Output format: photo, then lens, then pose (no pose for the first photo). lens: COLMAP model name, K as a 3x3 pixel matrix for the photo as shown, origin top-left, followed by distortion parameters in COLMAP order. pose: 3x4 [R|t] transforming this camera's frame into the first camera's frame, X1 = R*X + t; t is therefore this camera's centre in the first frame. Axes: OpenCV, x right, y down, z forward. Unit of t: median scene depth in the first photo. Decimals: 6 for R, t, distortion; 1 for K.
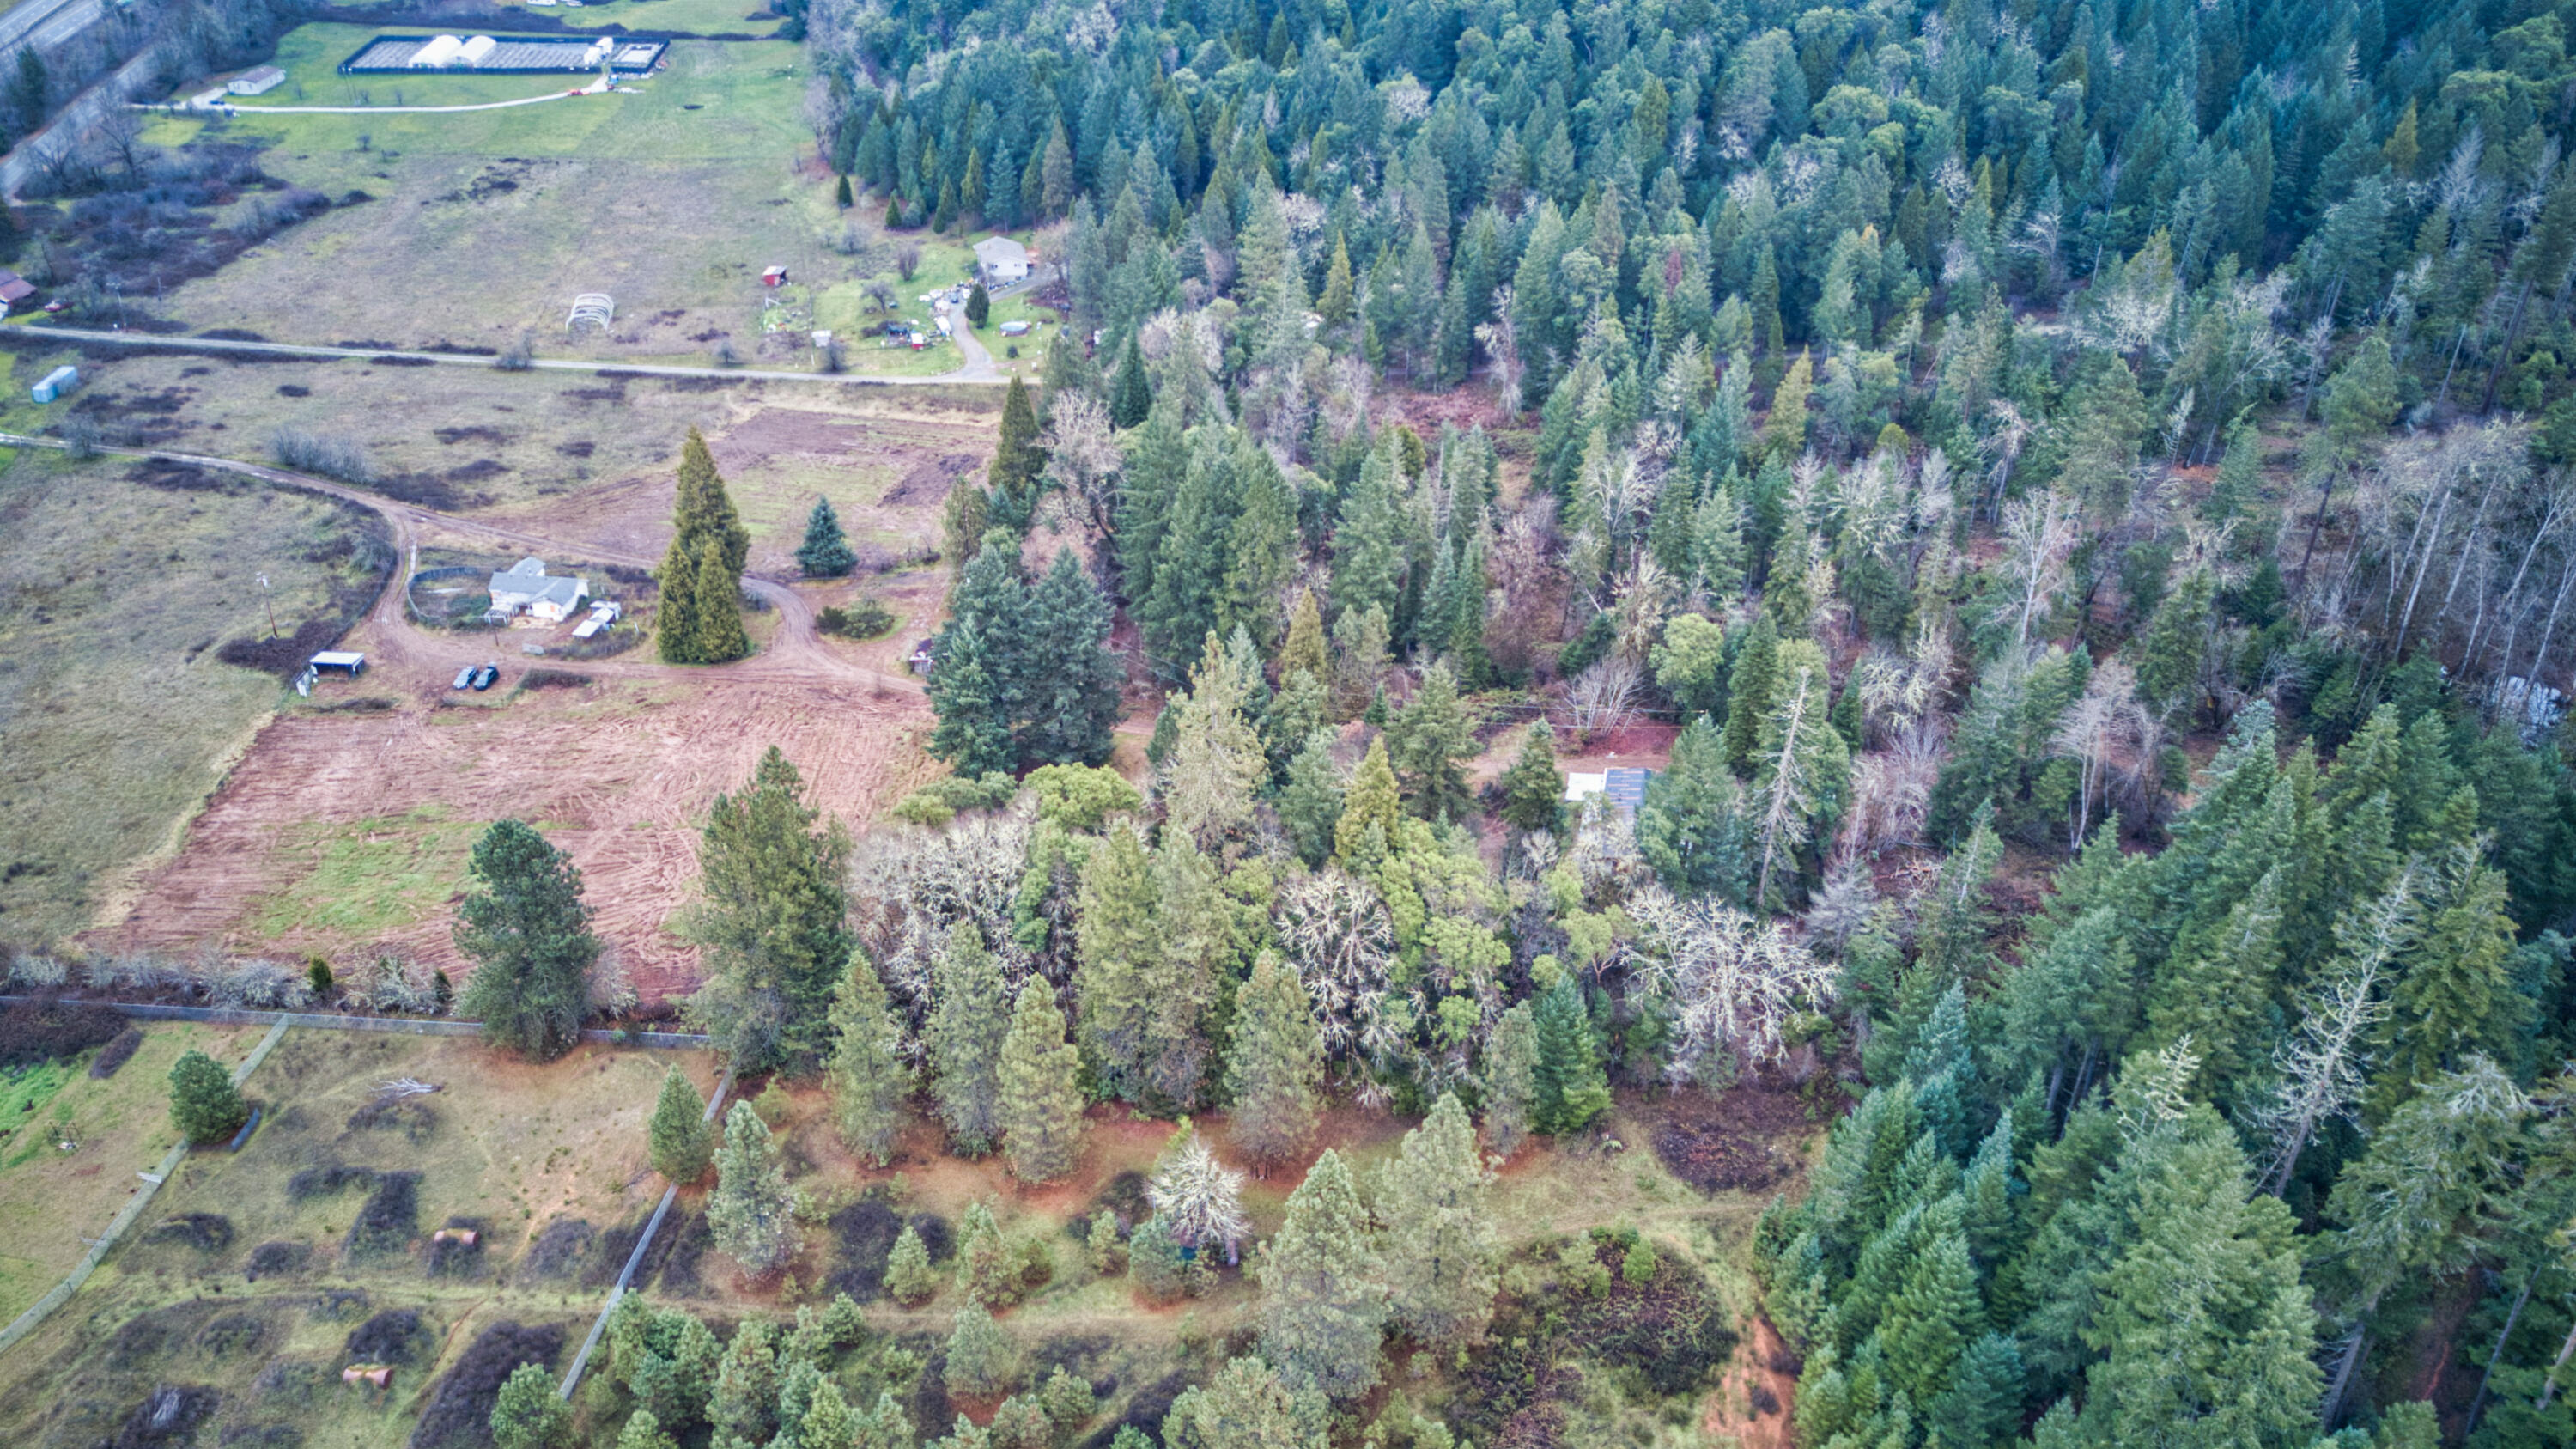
lens RADIAL K [[1970.2, 0, 1288.2], [0, 1970.2, 724.8], [0, 0, 1]] dist [0.003820, -0.001115]
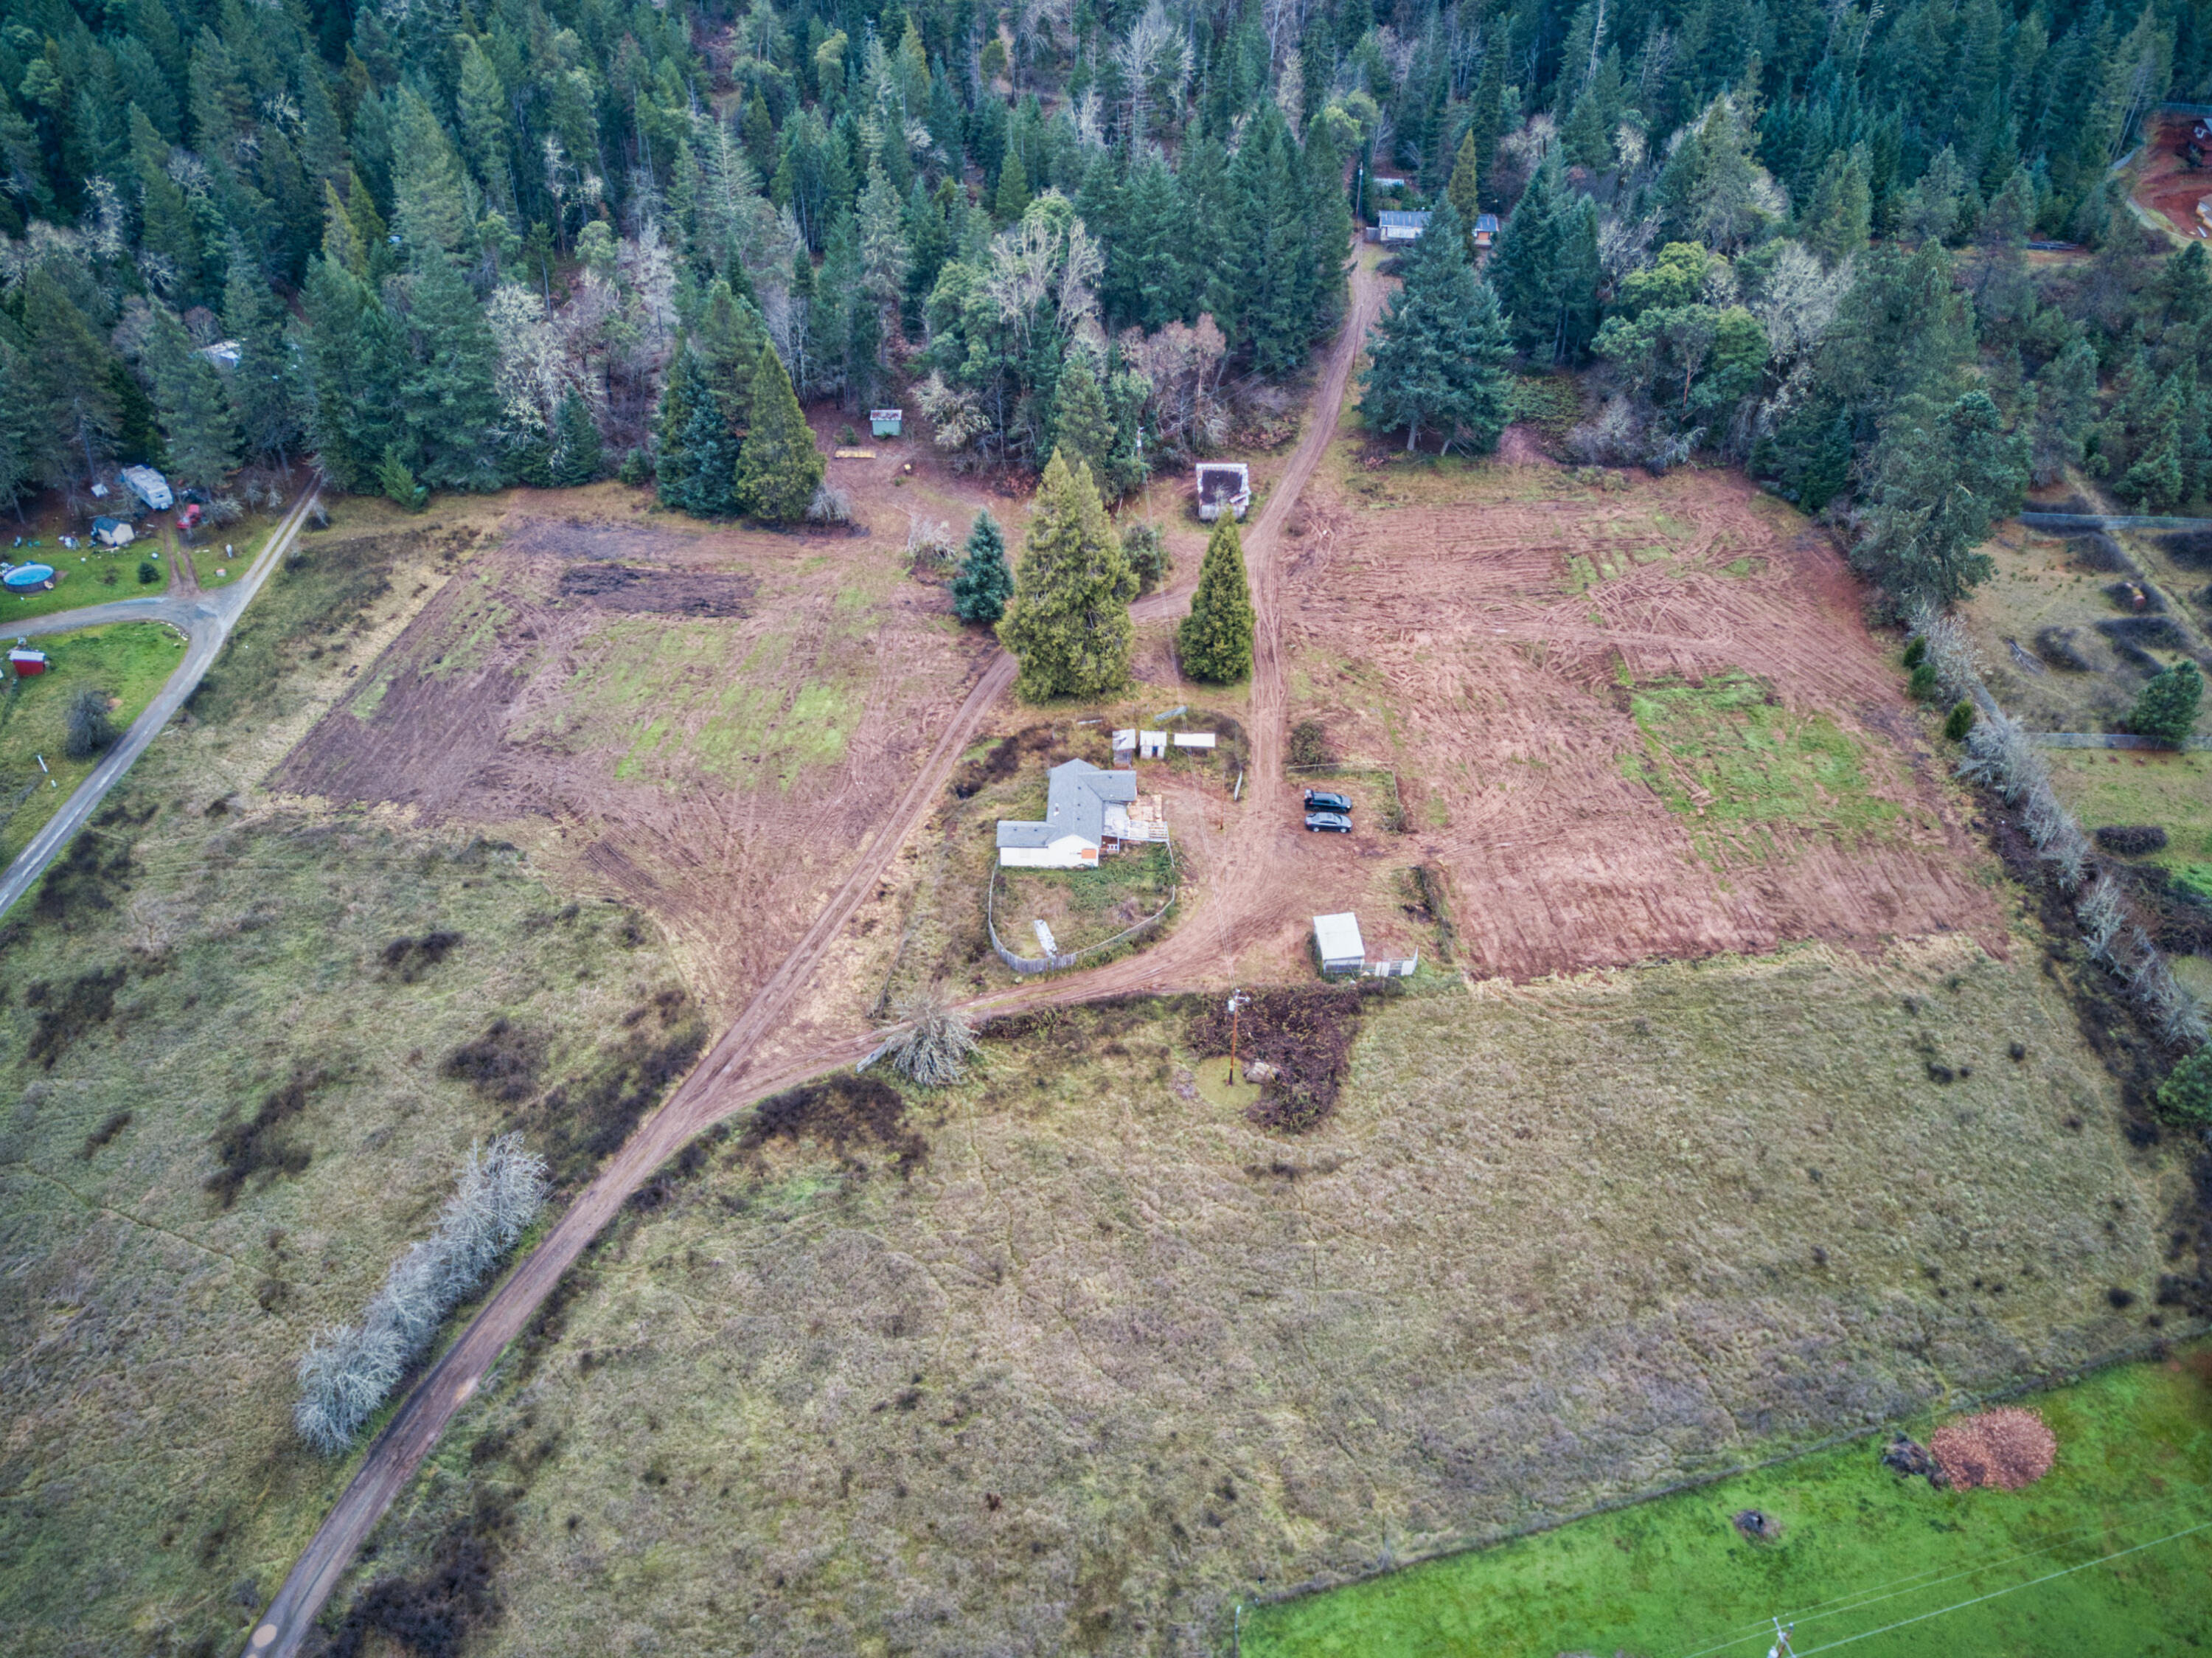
lens RADIAL K [[1692.1, 0, 1083.2], [0, 1692.1, 840.9], [0, 0, 1]] dist [0.021323, -0.025771]
pose [[-0.084566, -0.616497, 0.782803, -0.704908], [0.489542, 0.658558, 0.571533, -0.328184], [-0.867869, 0.431548, 0.246109, 0.727331]]
